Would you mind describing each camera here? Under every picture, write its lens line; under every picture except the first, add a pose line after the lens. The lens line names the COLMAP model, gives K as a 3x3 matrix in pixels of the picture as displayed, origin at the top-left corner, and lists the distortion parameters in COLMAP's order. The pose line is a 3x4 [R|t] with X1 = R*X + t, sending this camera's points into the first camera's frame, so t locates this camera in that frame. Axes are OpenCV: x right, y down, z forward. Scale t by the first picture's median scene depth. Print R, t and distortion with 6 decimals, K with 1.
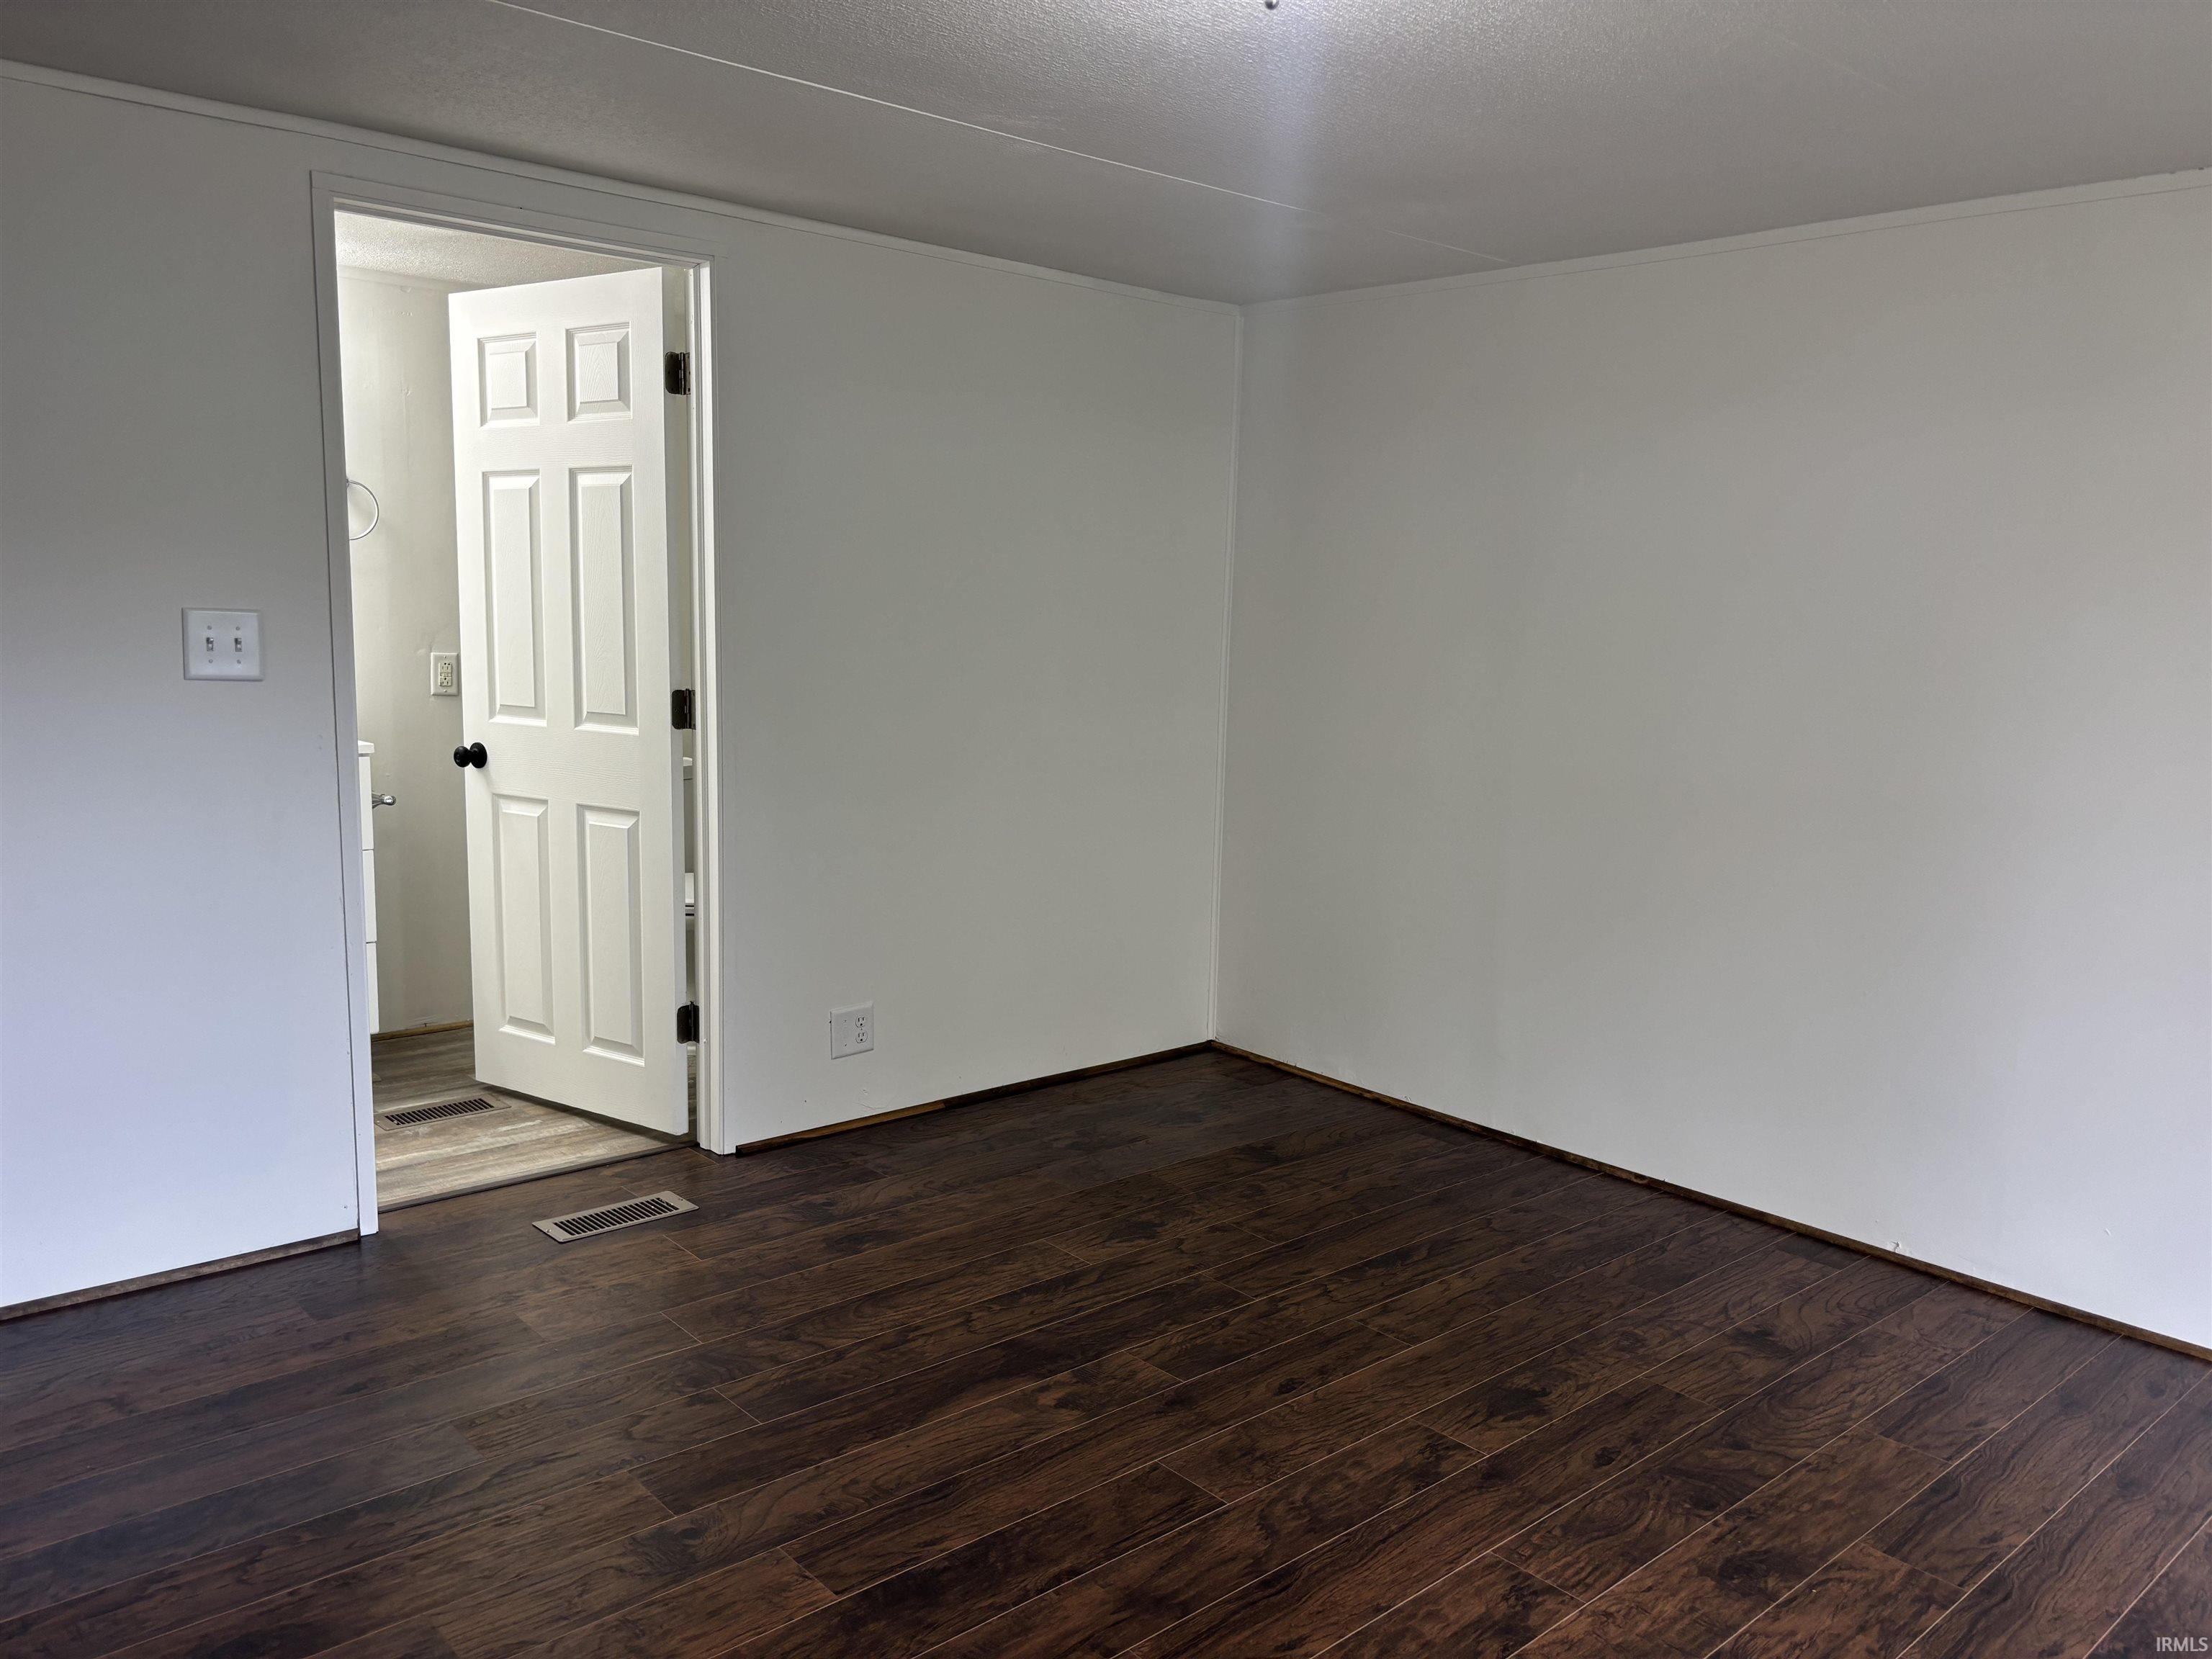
lens RADIAL K [[1679.0, 0, 1106.0], [0, 1679.0, 829.5], [0, 0, 1]] dist [0.006220, 0.006048]
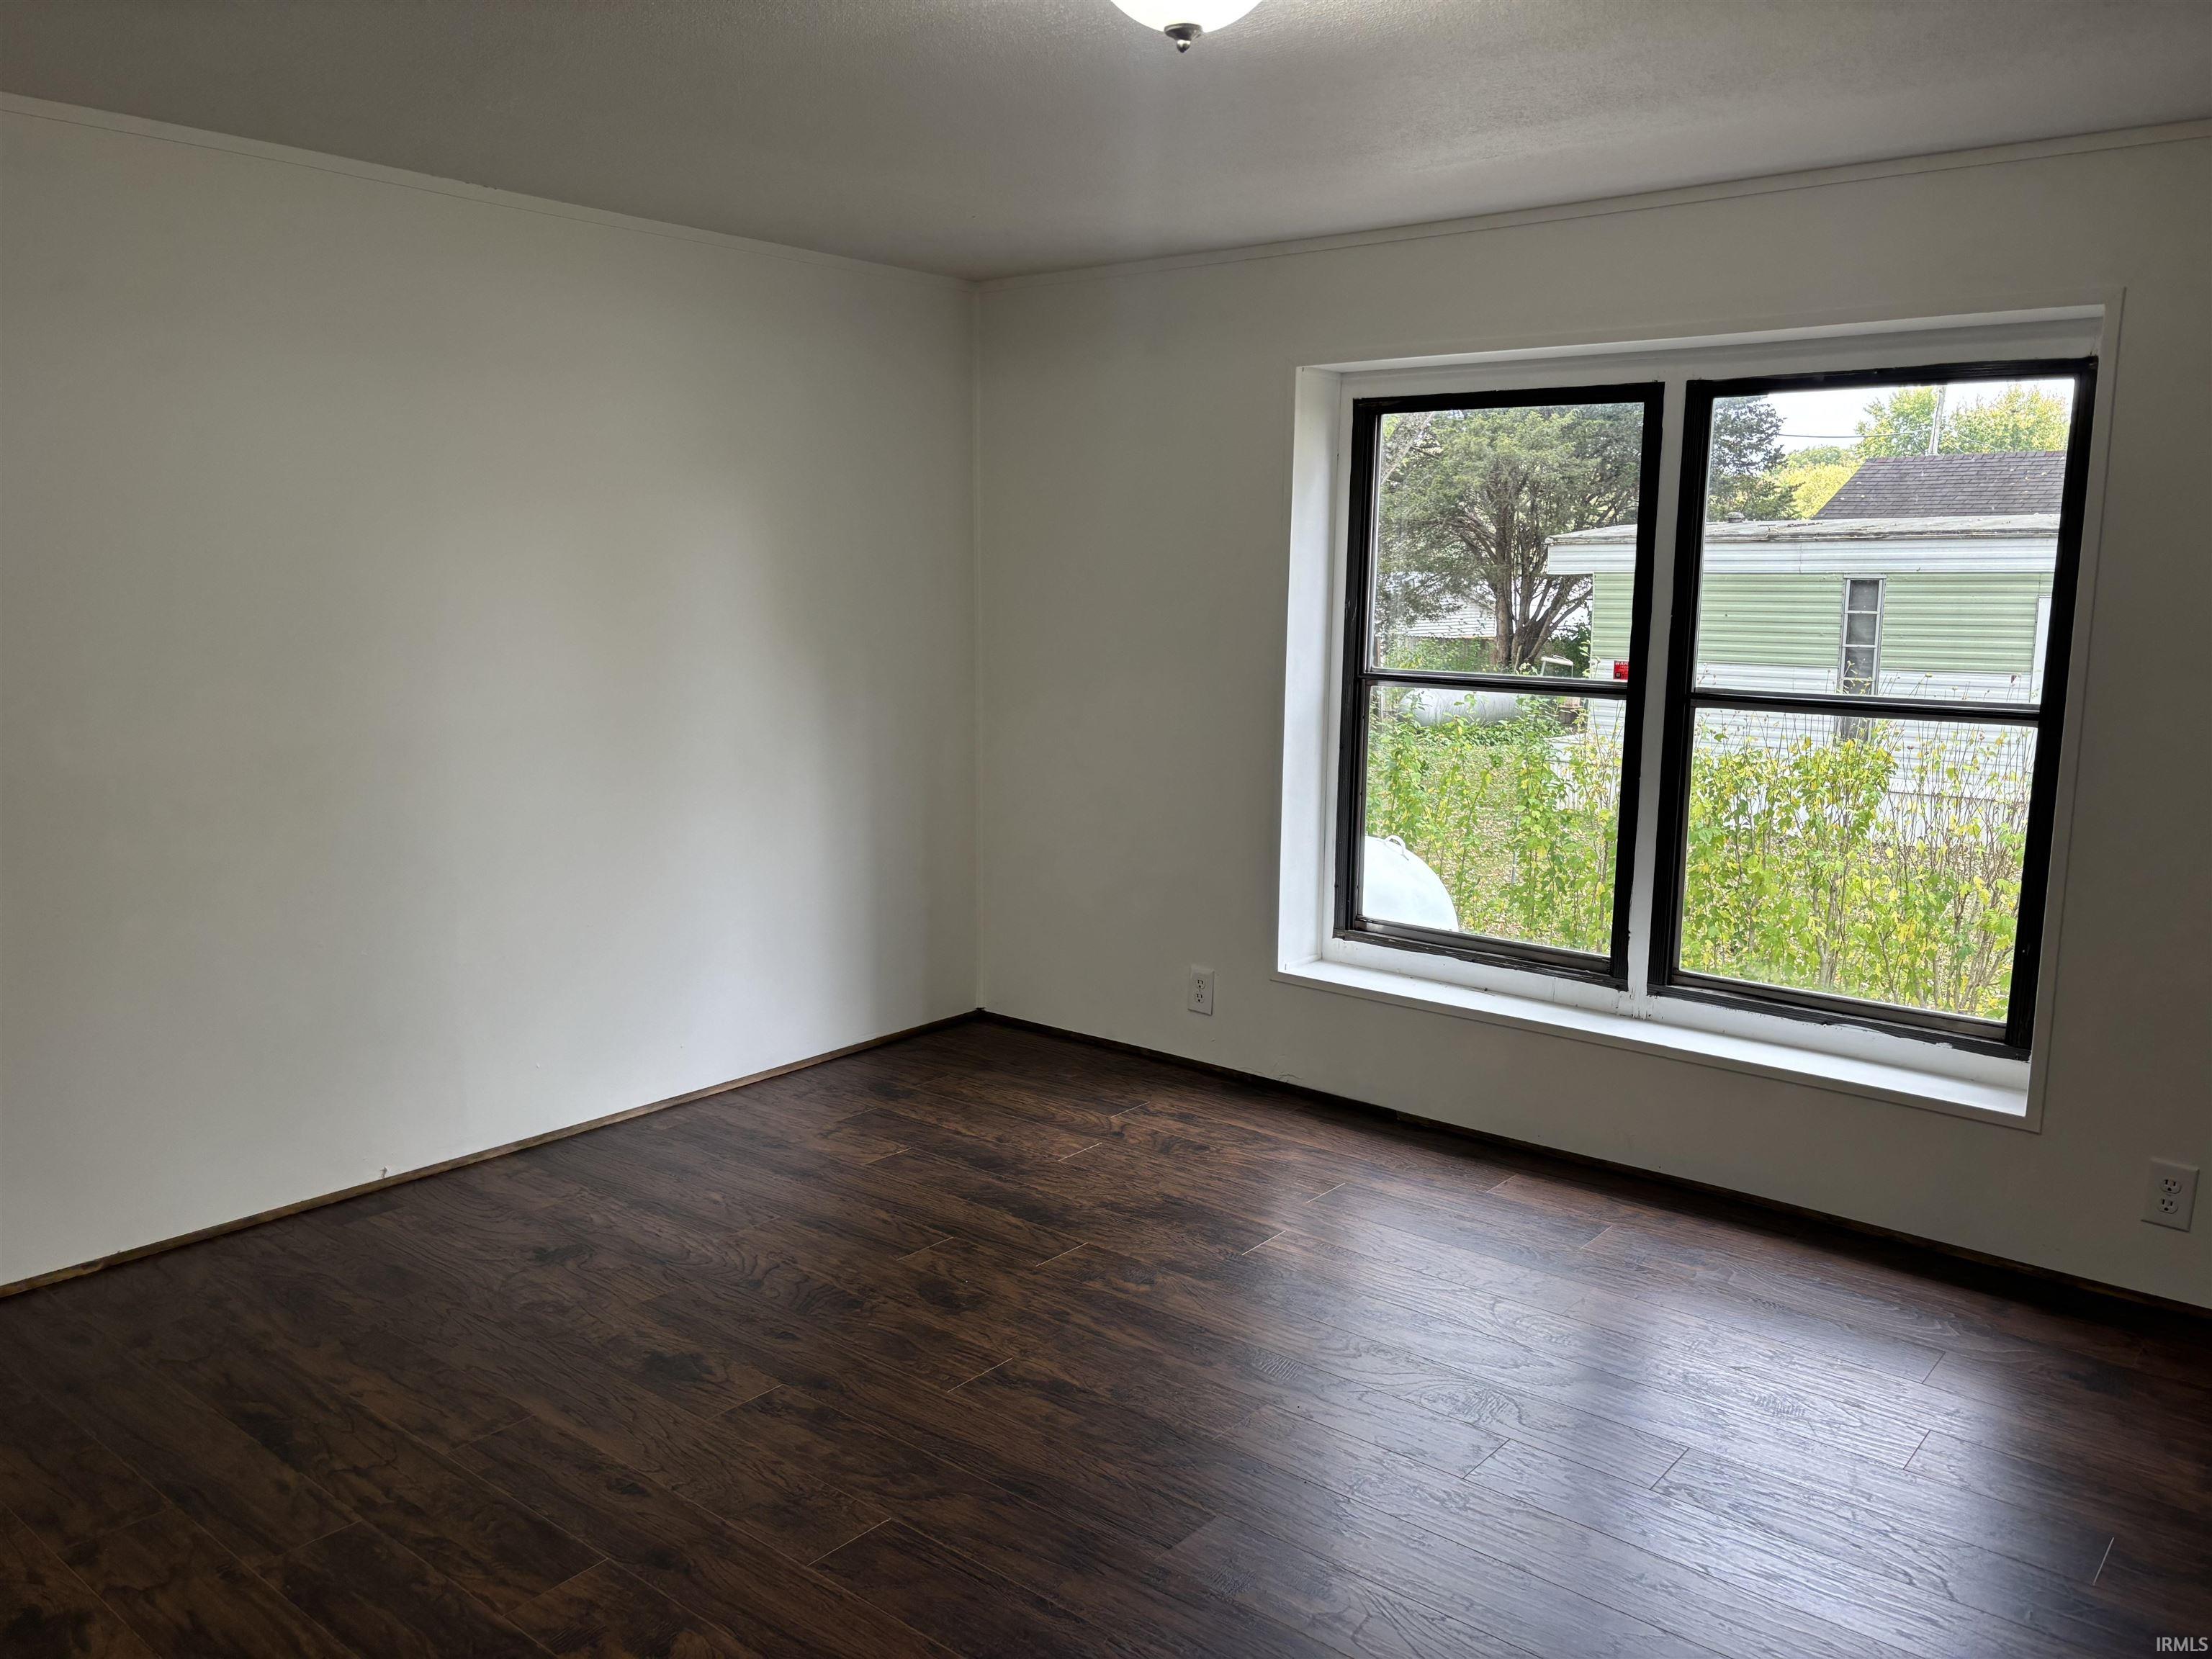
lens RADIAL K [[1679.0, 0, 1106.0], [0, 1679.0, 829.5], [0, 0, 1]] dist [0.006220, 0.006048]
pose [[-0.142501, -0.180689, 0.973162, -0.668138], [0.137443, 0.970059, 0.200239, -0.121019], [-0.980206, 0.162288, -0.113400, 0.787244]]
